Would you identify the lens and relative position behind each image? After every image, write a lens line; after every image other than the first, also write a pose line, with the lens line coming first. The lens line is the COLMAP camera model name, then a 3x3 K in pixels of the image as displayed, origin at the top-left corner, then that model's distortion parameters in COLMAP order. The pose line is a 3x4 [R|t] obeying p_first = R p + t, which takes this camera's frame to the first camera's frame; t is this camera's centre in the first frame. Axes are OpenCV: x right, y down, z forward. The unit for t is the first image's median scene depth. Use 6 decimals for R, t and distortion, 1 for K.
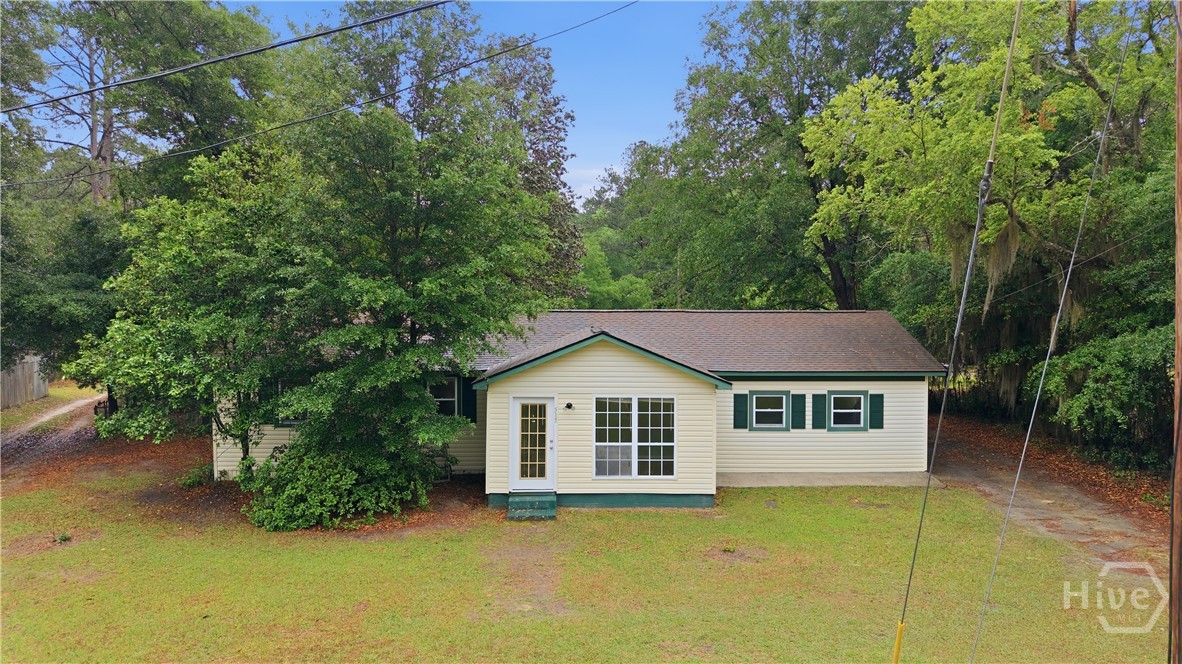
lens RADIAL K [[795.7, 0, 591.5], [0, 795.7, 330.7], [0, 0, 1]] dist [0.012875, -0.005983]
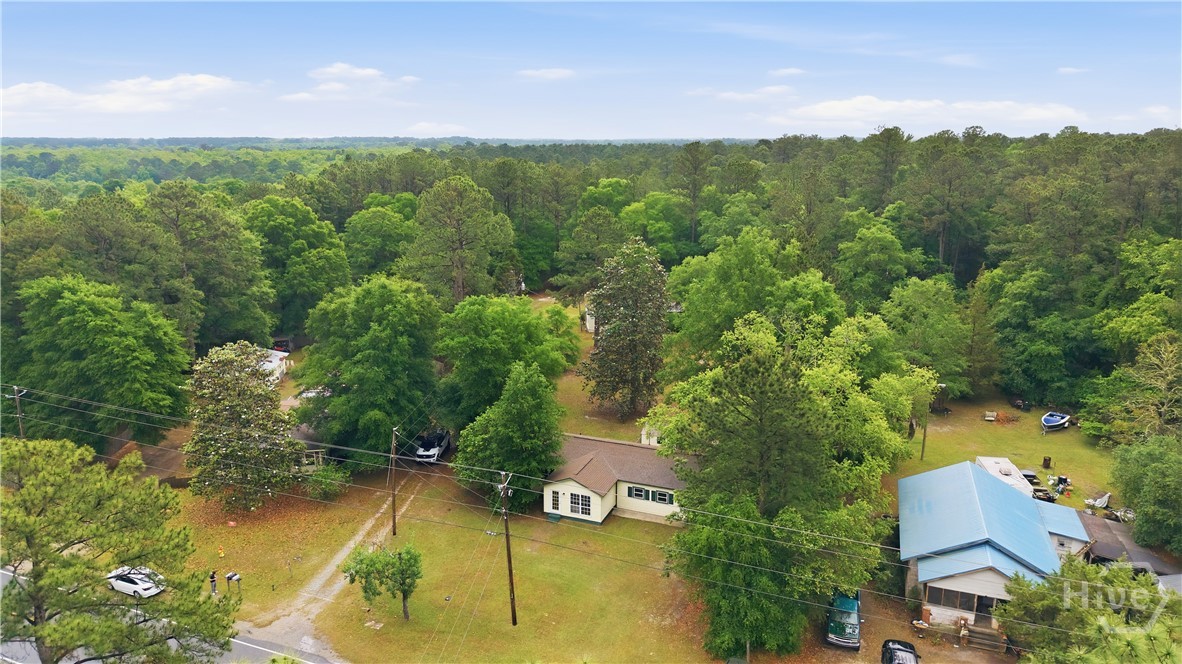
lens RADIAL K [[795.7, 0, 591.3], [0, 795.7, 332.9], [0, 0, 1]] dist [0.012875, -0.005983]
pose [[0.923571, 0.085992, -0.373661, 1.406963], [-0.009421, 0.979322, 0.202089, -1.385977], [0.383312, -0.183123, 0.905283, -2.168157]]
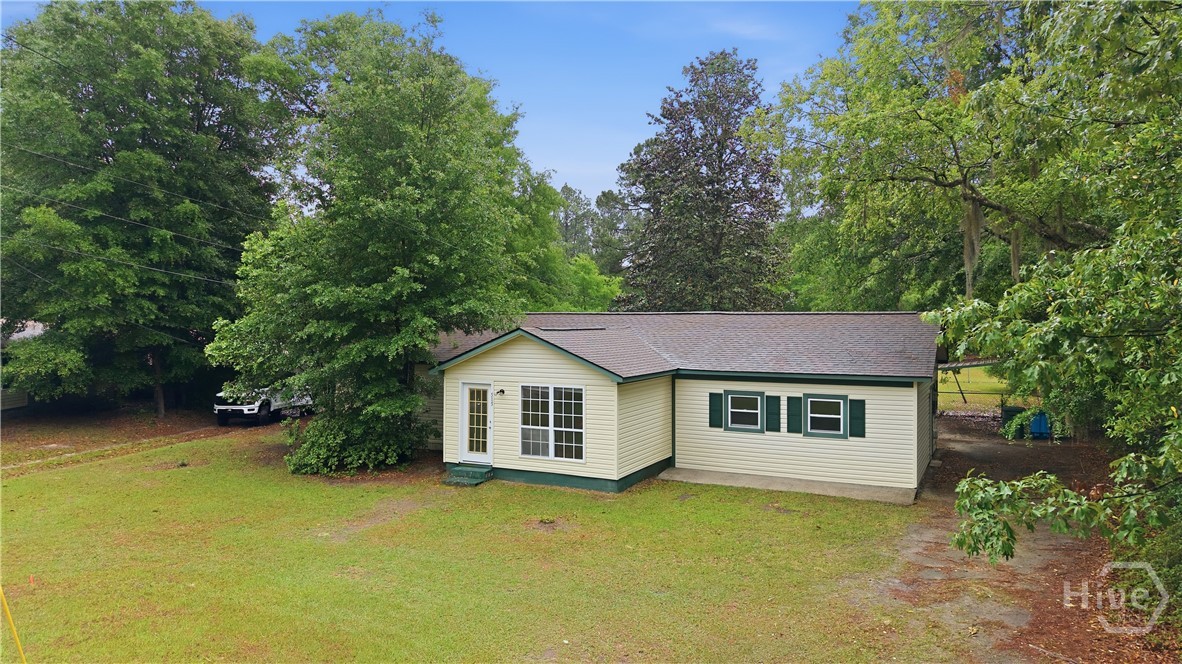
lens RADIAL K [[795.7, 0, 589.3], [0, 795.7, 331.5], [0, 0, 1]] dist [0.012875, -0.005983]
pose [[0.883644, 0.005776, -0.468123, 0.619436], [-0.014335, 0.999789, -0.014722, 0.022171], [0.467939, 0.019720, 0.883541, 0.038322]]
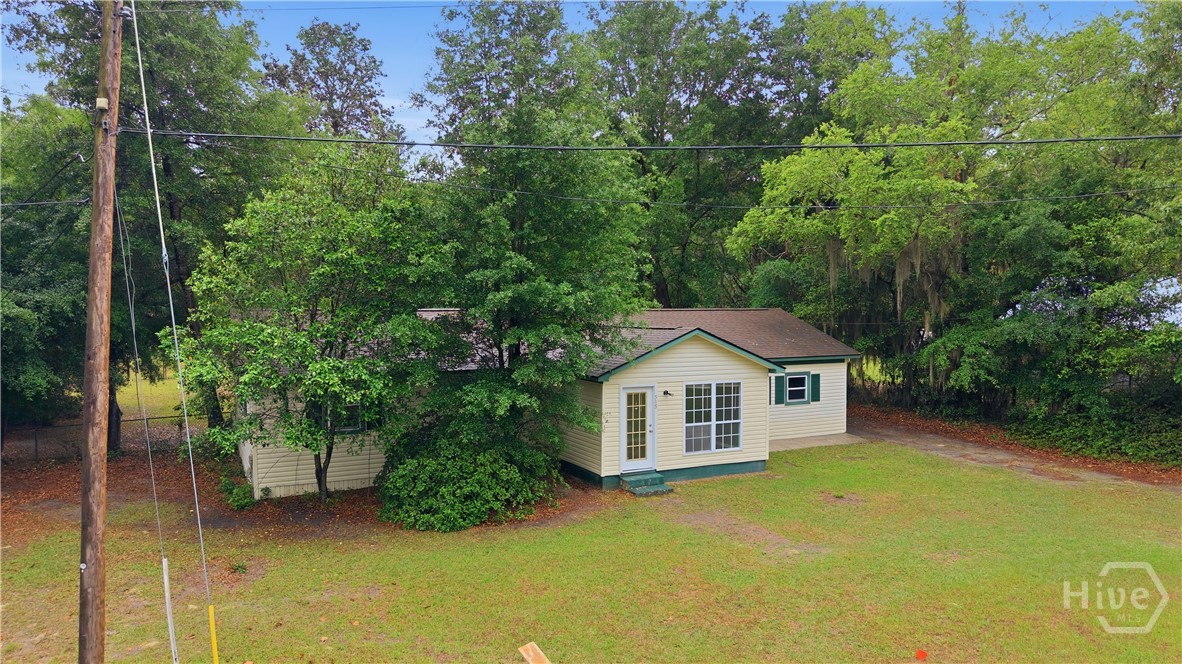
lens RADIAL K [[795.7, 0, 590.5], [0, 795.7, 325.9], [0, 0, 1]] dist [0.012875, -0.005983]
pose [[0.899627, -0.015028, 0.436401, -0.616763], [0.016586, 0.999862, 0.000241, -0.003628], [-0.436345, 0.007022, 0.899752, 0.022143]]
